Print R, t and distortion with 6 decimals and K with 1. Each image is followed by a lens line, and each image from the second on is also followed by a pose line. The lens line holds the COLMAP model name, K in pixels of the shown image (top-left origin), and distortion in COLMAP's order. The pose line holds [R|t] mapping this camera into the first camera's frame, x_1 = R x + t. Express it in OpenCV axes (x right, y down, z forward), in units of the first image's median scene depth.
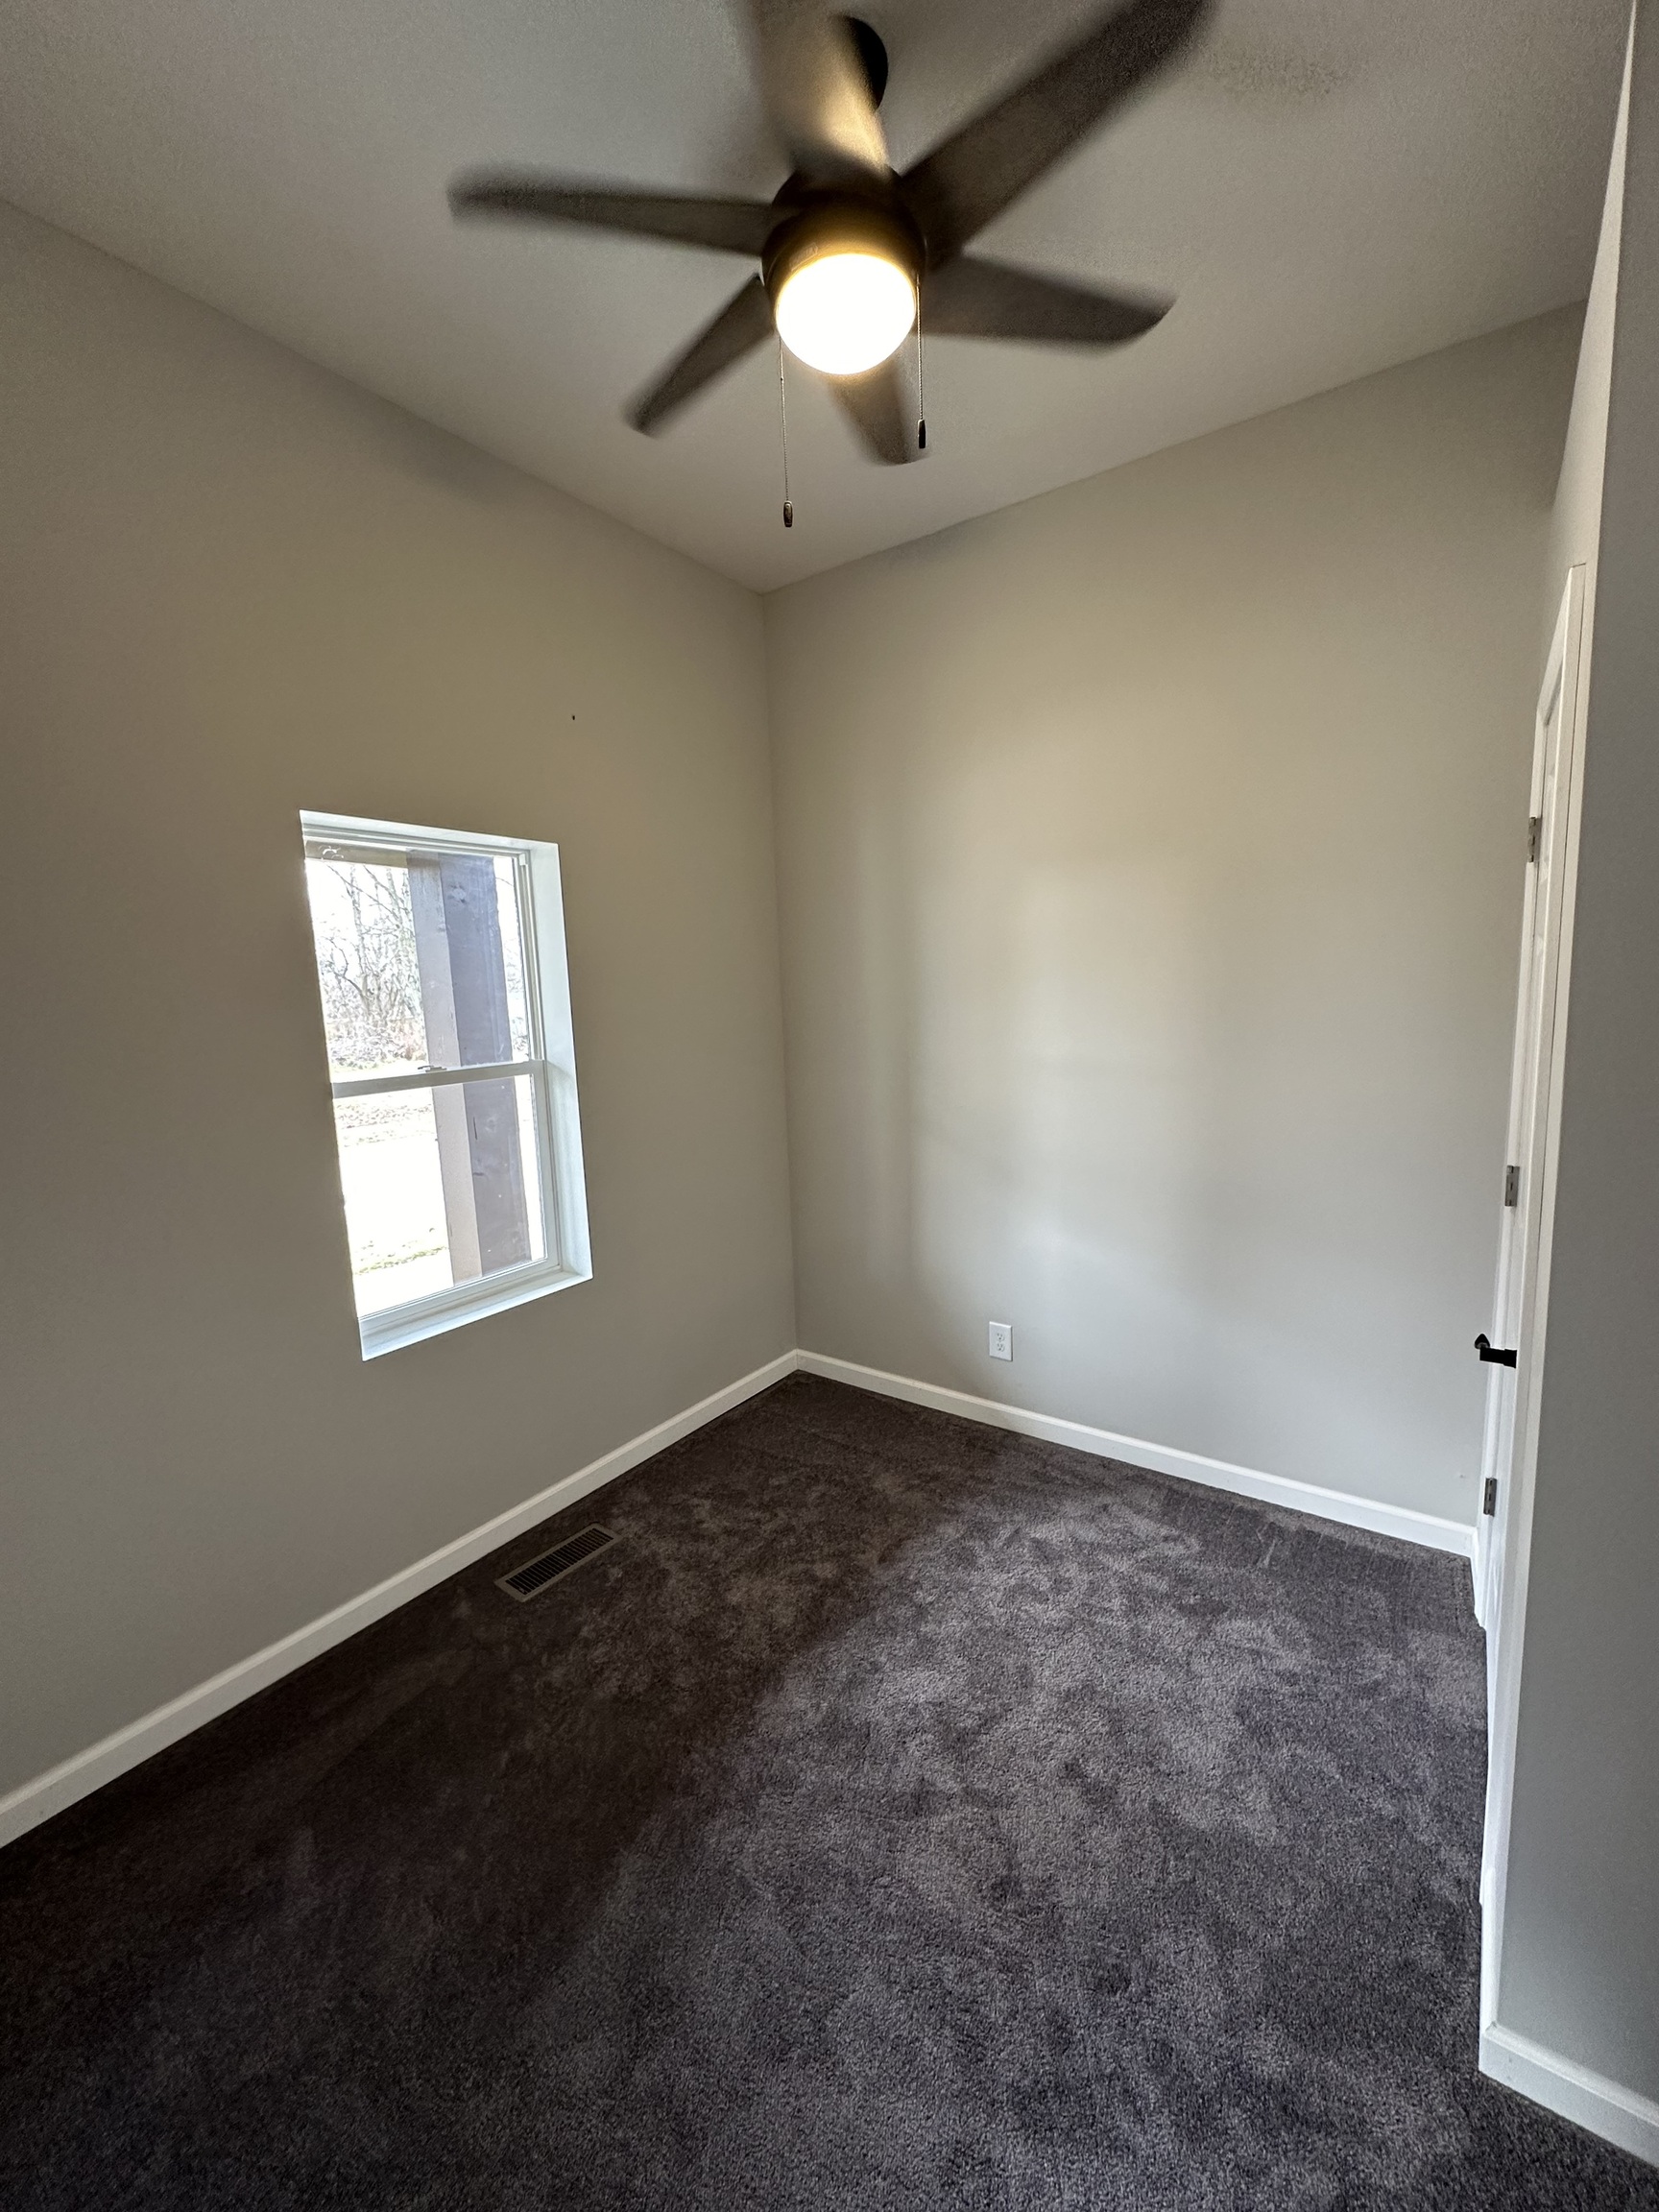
lens RADIAL K [[878.4, 0, 834.7], [0, 878.4, 1106.3], [0, 0, 1]] dist [-0.000577, -0.000186]
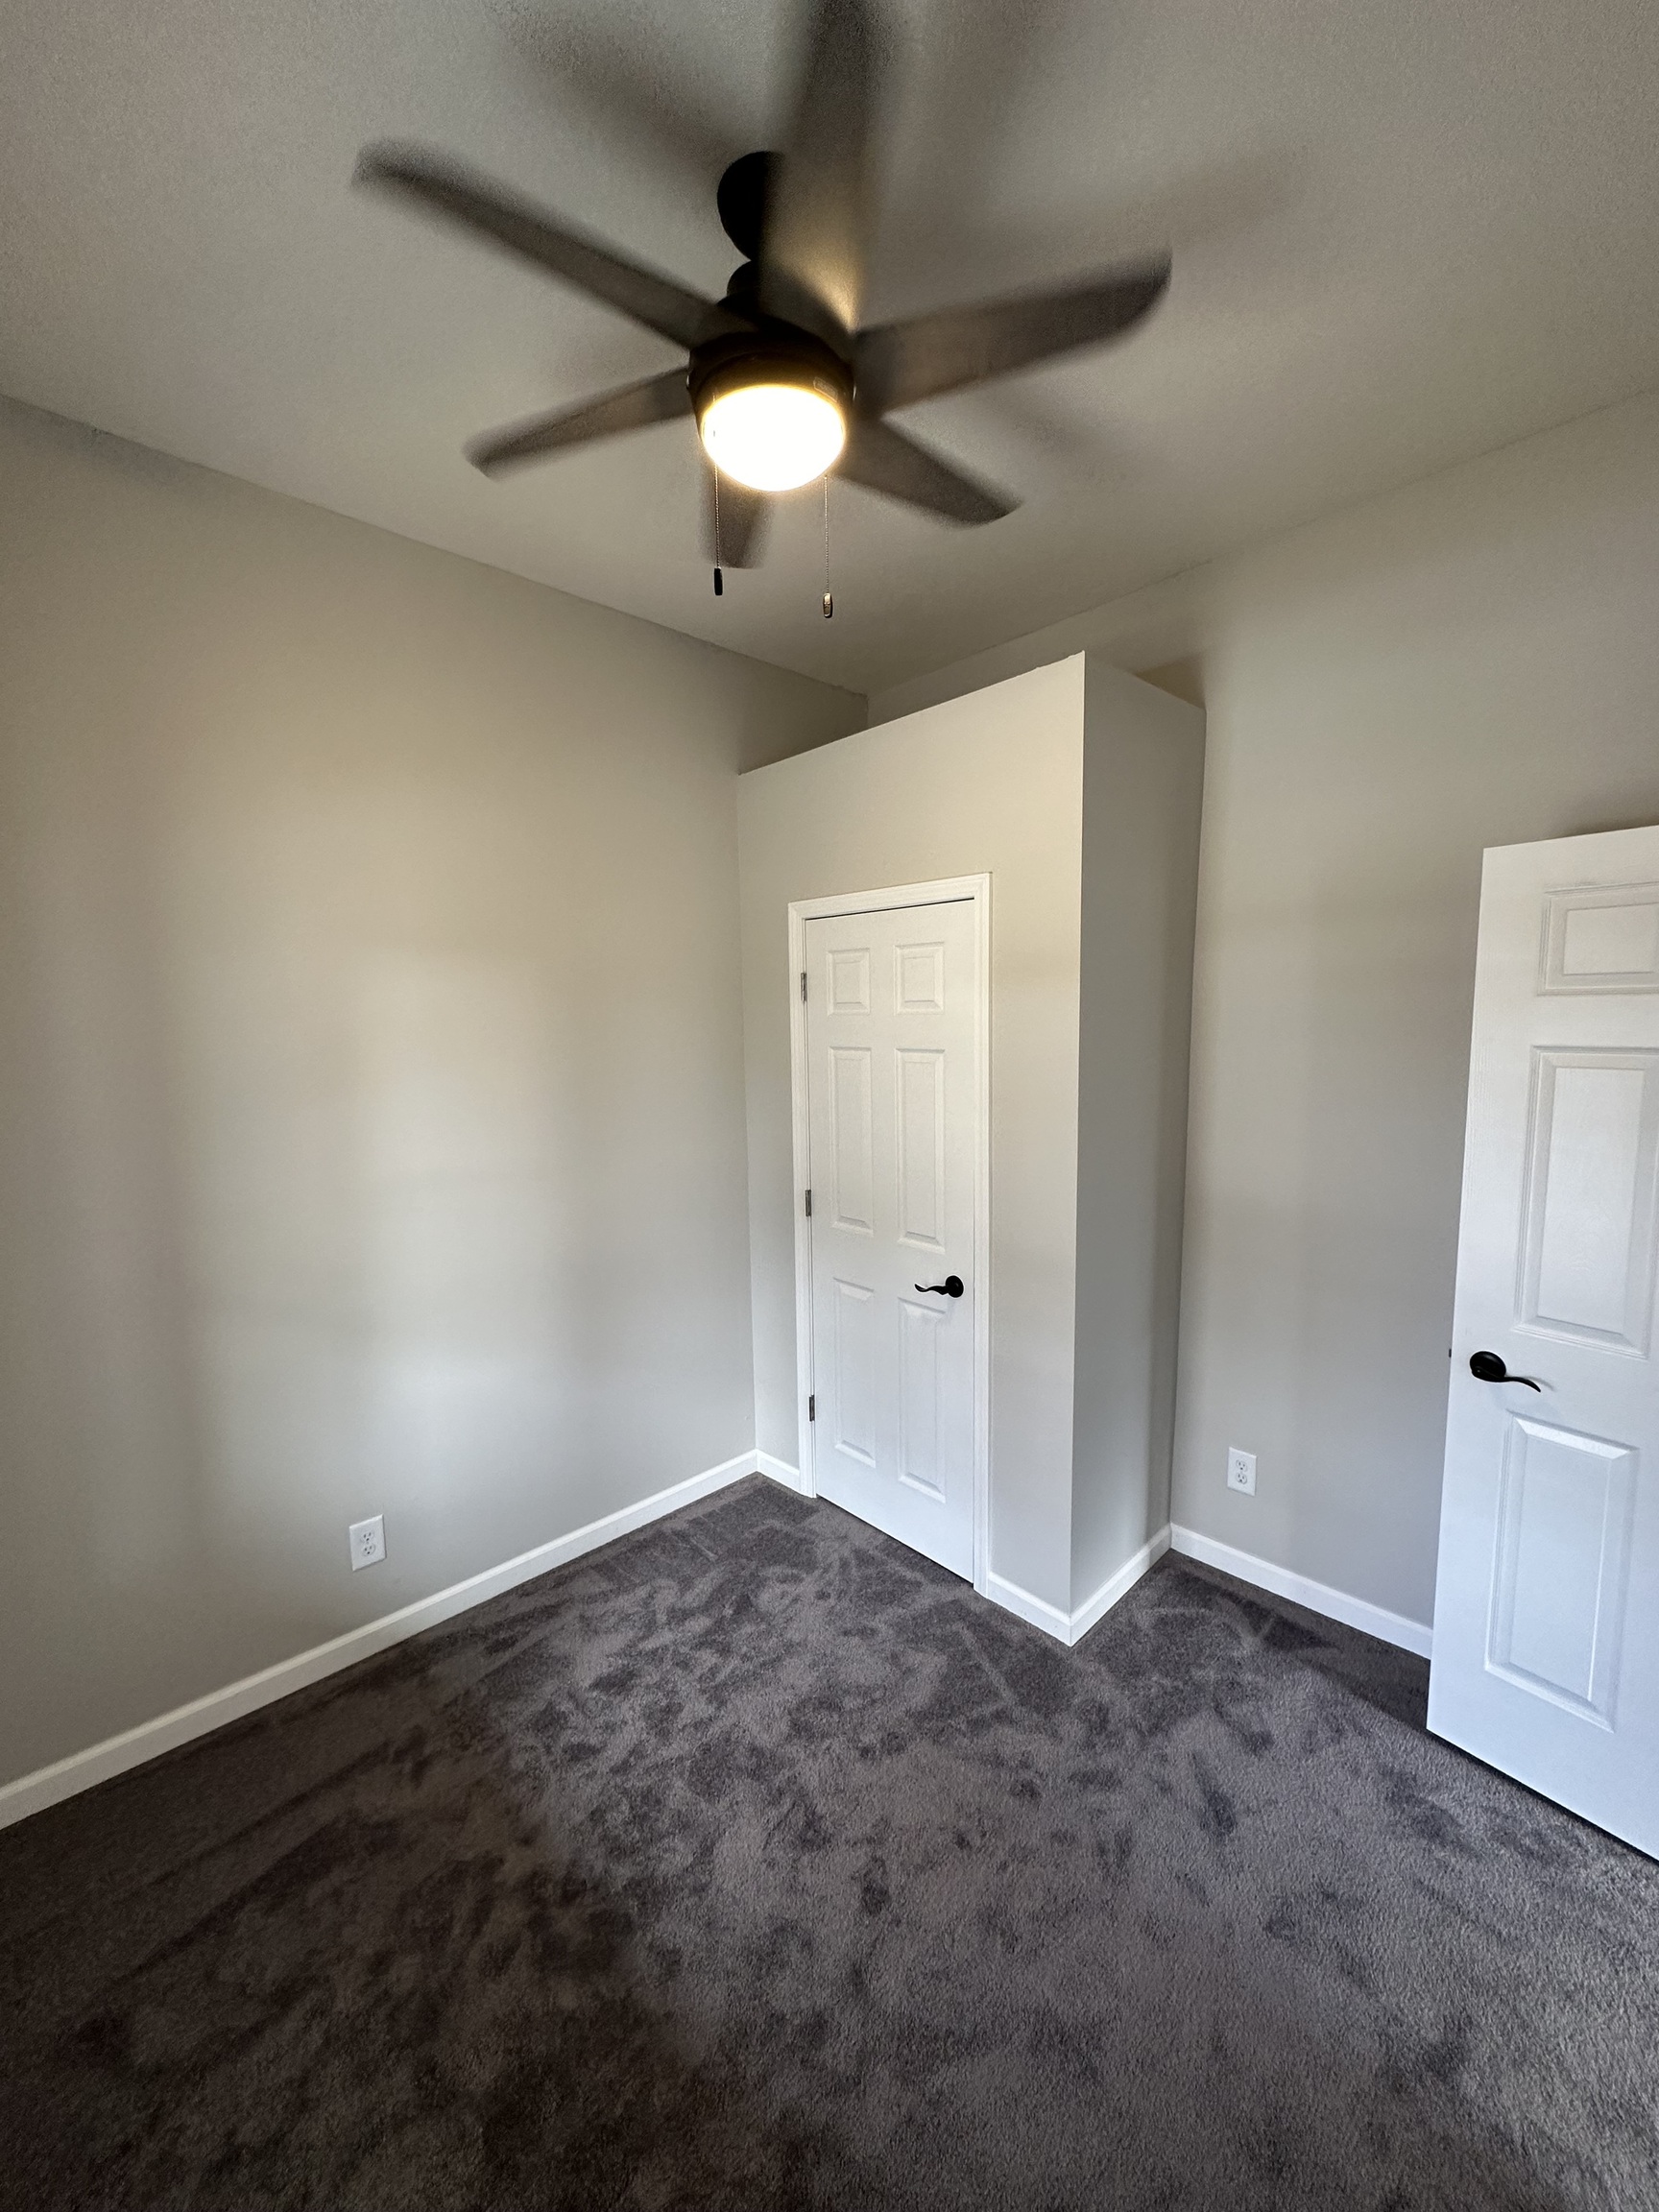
lens RADIAL K [[878.4, 0, 834.7], [0, 878.4, 1106.3], [0, 0, 1]] dist [-0.000577, -0.000186]
pose [[0.192714, -0.067775, 0.978911, -0.609626], [0.145351, 0.988578, 0.039830, -0.110110], [-0.970430, 0.134610, 0.200364, 0.513580]]
